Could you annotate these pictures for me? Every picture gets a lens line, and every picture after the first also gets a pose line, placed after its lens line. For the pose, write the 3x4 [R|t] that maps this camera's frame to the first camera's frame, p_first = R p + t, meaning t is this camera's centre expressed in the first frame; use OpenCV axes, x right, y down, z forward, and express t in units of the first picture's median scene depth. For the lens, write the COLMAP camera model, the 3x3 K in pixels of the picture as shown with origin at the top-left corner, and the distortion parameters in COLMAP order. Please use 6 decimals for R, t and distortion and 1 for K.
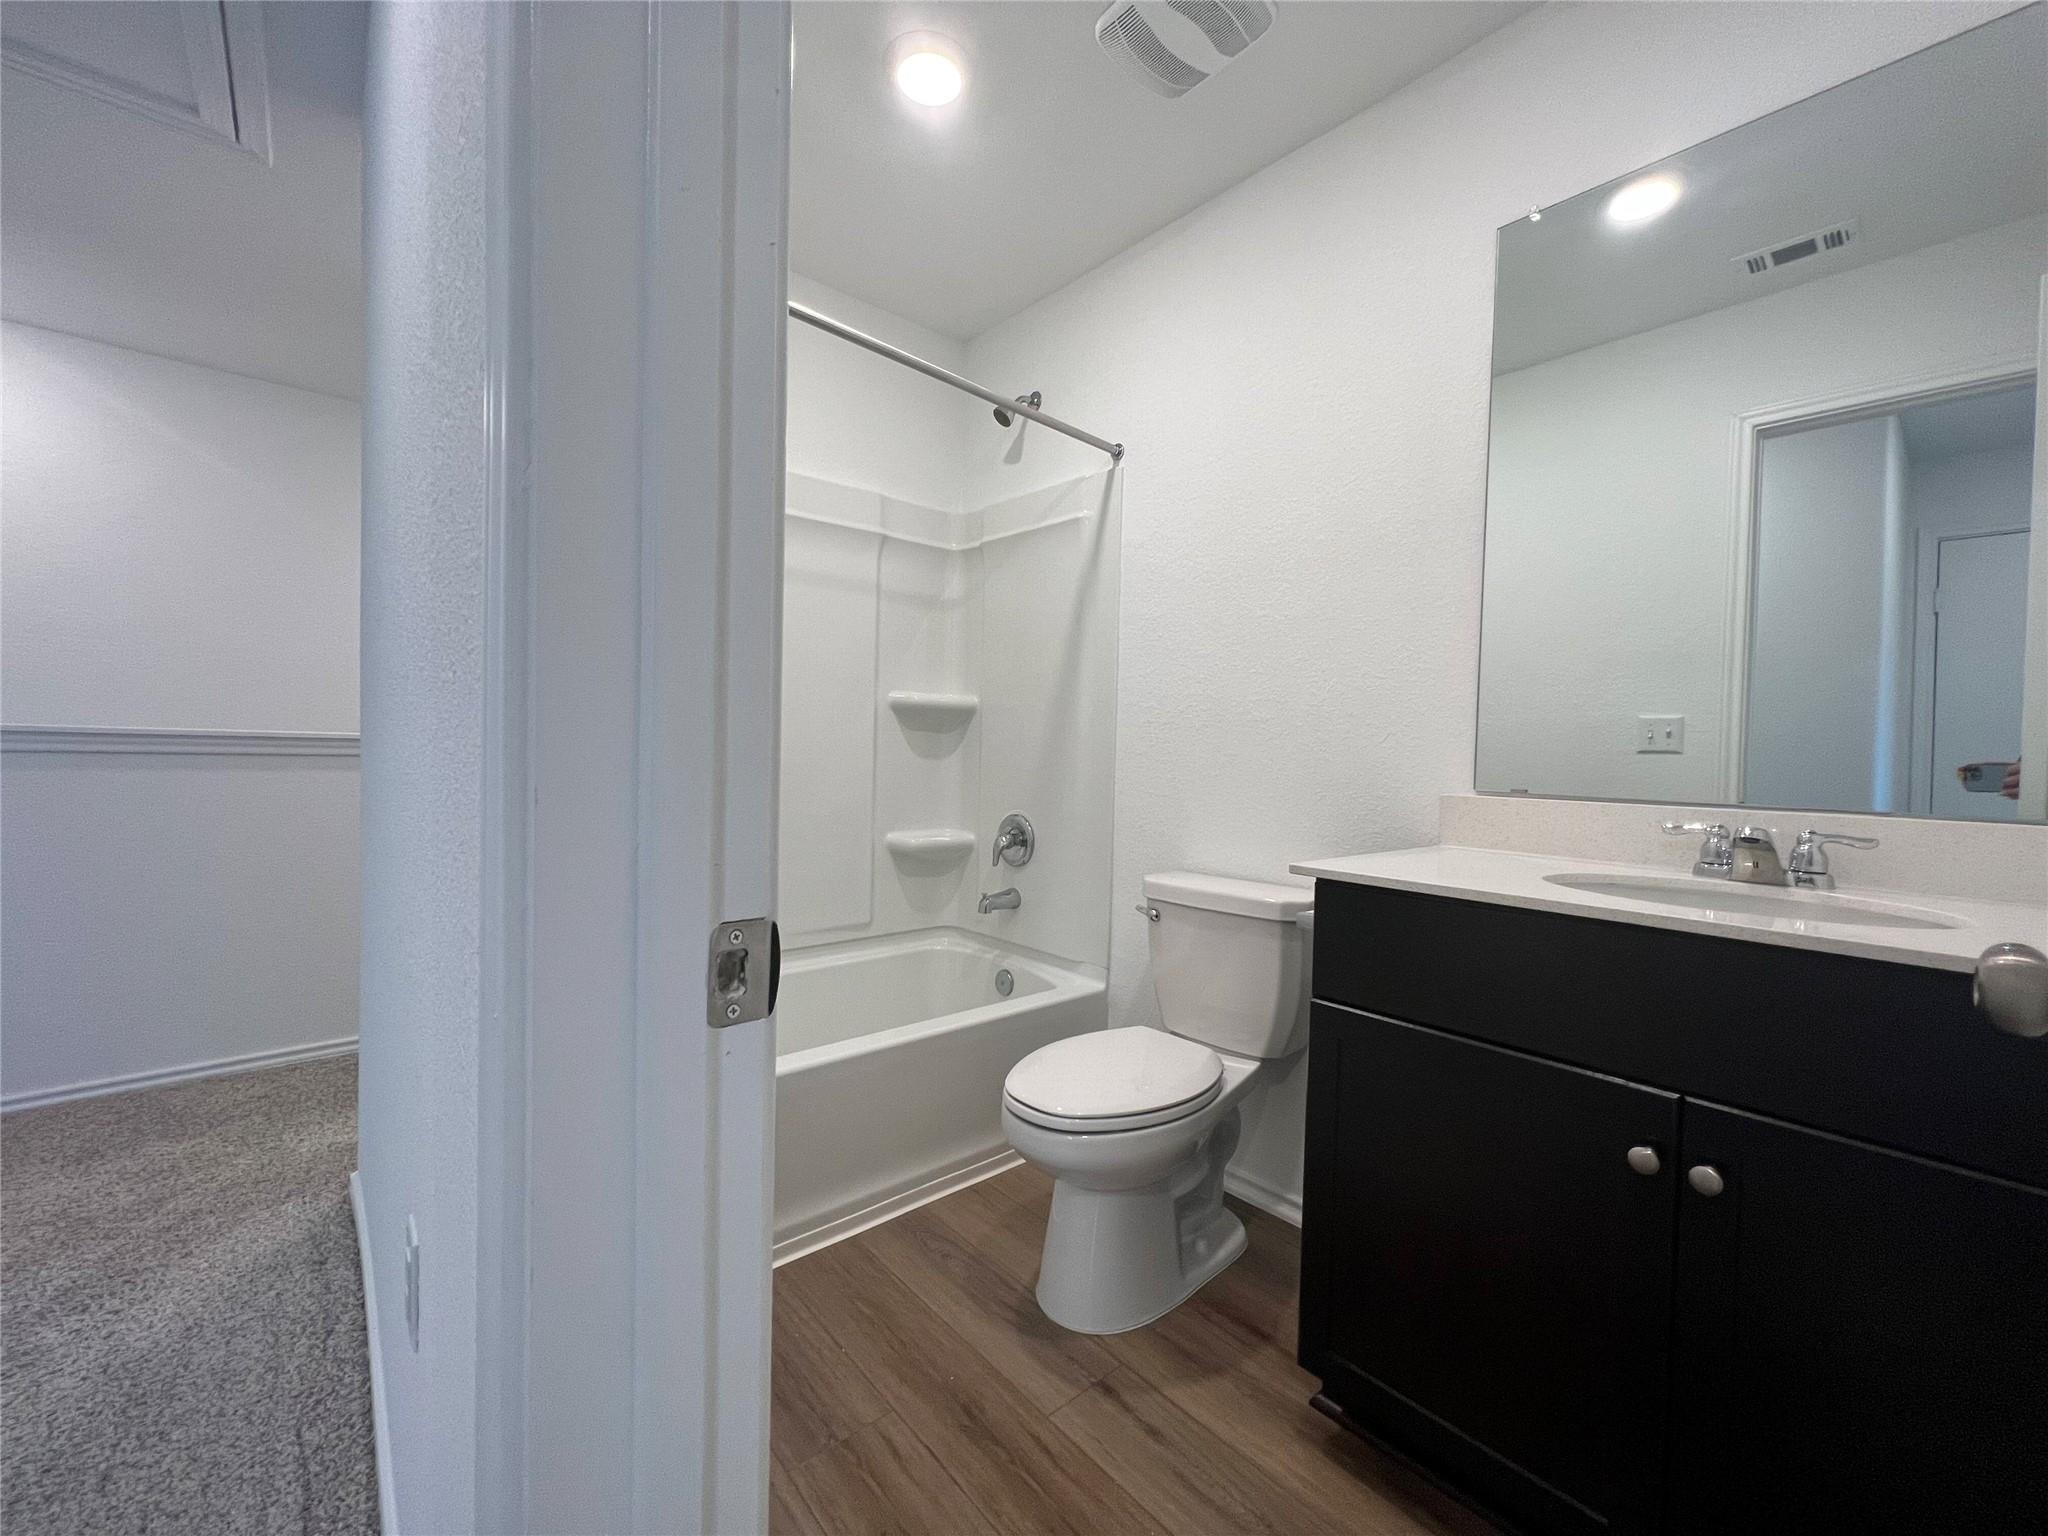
lens RADIAL K [[820.5, 0, 1014.0], [0, 820.5, 770.4], [0, 0, 1]] dist [0.000353, 0.000229]
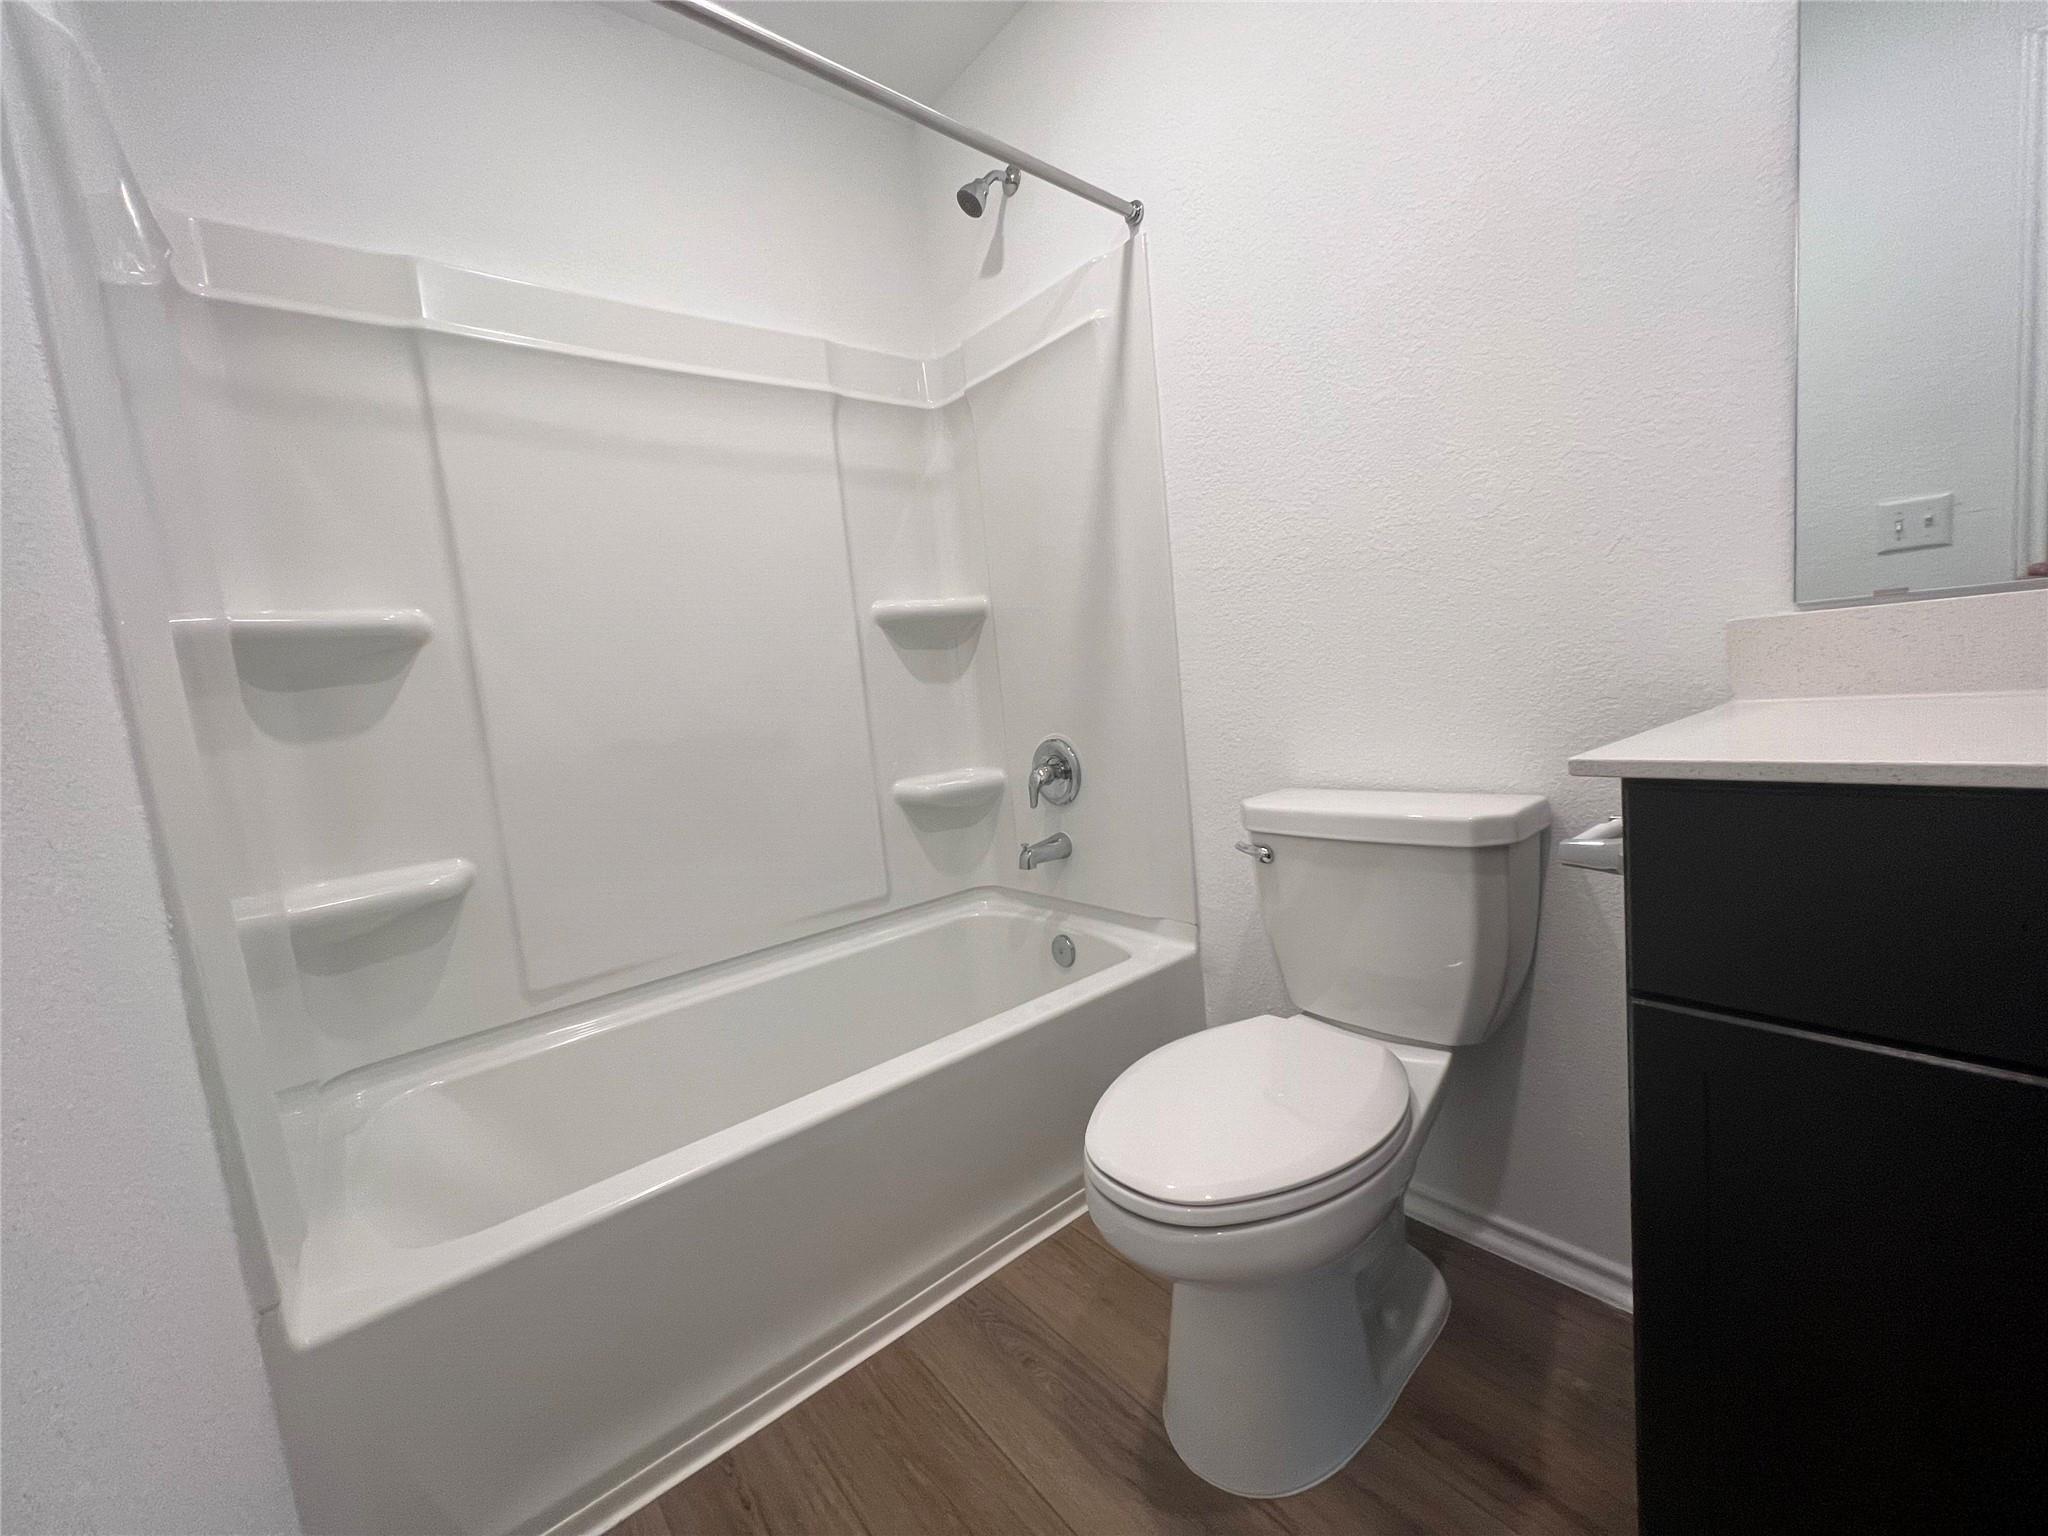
lens RADIAL K [[820.5, 0, 1014.0], [0, 820.5, 770.4], [0, 0, 1]] dist [0.000353, 0.000229]
pose [[0.991725, -0.118949, -0.048307, -0.000044], [0.122526, 0.989280, 0.079452, 0.017290], [0.038339, -0.084714, 0.995667, 0.229011]]
